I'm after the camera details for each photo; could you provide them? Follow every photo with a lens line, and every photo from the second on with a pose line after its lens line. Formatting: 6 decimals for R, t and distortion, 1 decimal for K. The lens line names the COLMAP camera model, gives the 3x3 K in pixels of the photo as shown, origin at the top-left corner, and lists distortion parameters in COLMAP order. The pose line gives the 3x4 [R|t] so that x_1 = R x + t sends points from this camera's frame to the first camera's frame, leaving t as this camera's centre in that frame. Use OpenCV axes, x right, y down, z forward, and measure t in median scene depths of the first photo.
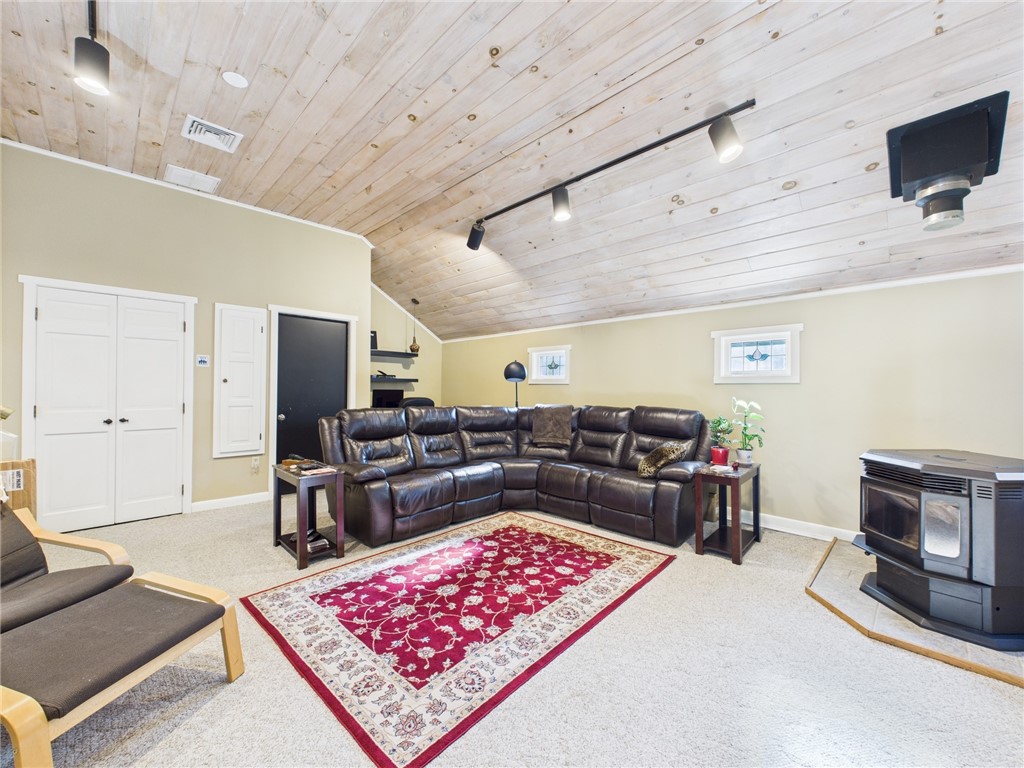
lens RADIAL K [[409.0, 0, 510.6], [0, 409.0, 385.4], [0, 0, 1]] dist [-0.001431, 0.000015]
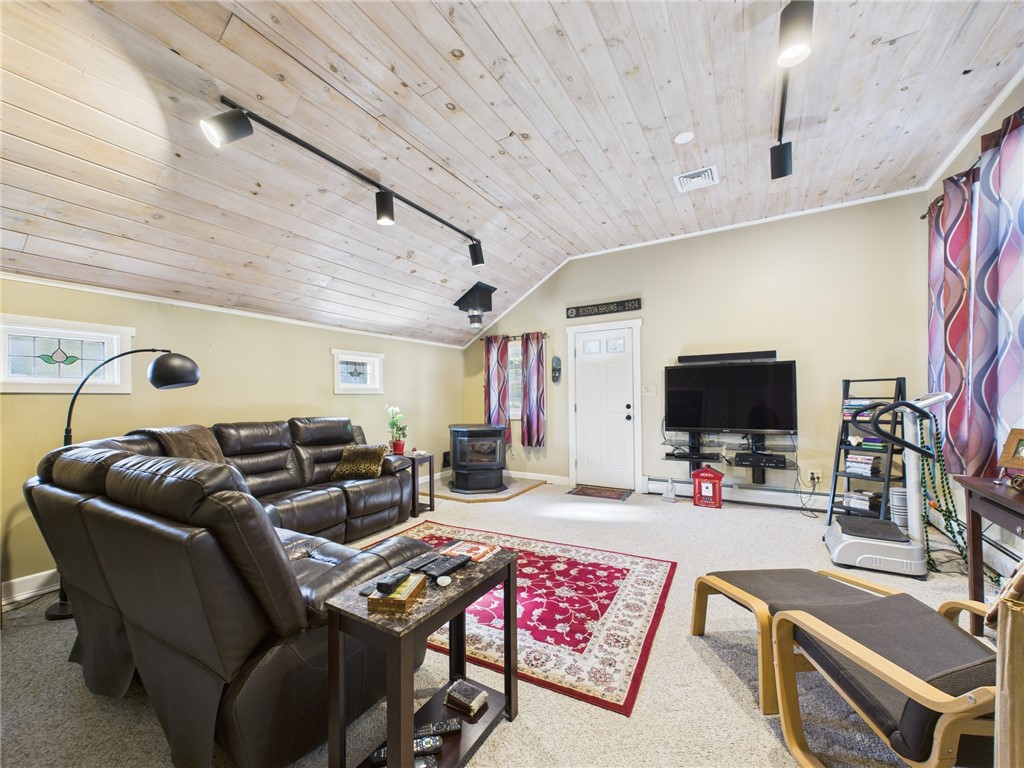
lens RADIAL K [[409.0, 0, 510.7], [0, 409.0, 393.1], [0, 0, 1]] dist [-0.001431, 0.000015]
pose [[-0.245715, 0.006100, 0.969323, -1.332629], [-0.001163, 0.999978, -0.006587, 0.001371], [-0.969341, -0.002746, -0.245703, 1.424719]]
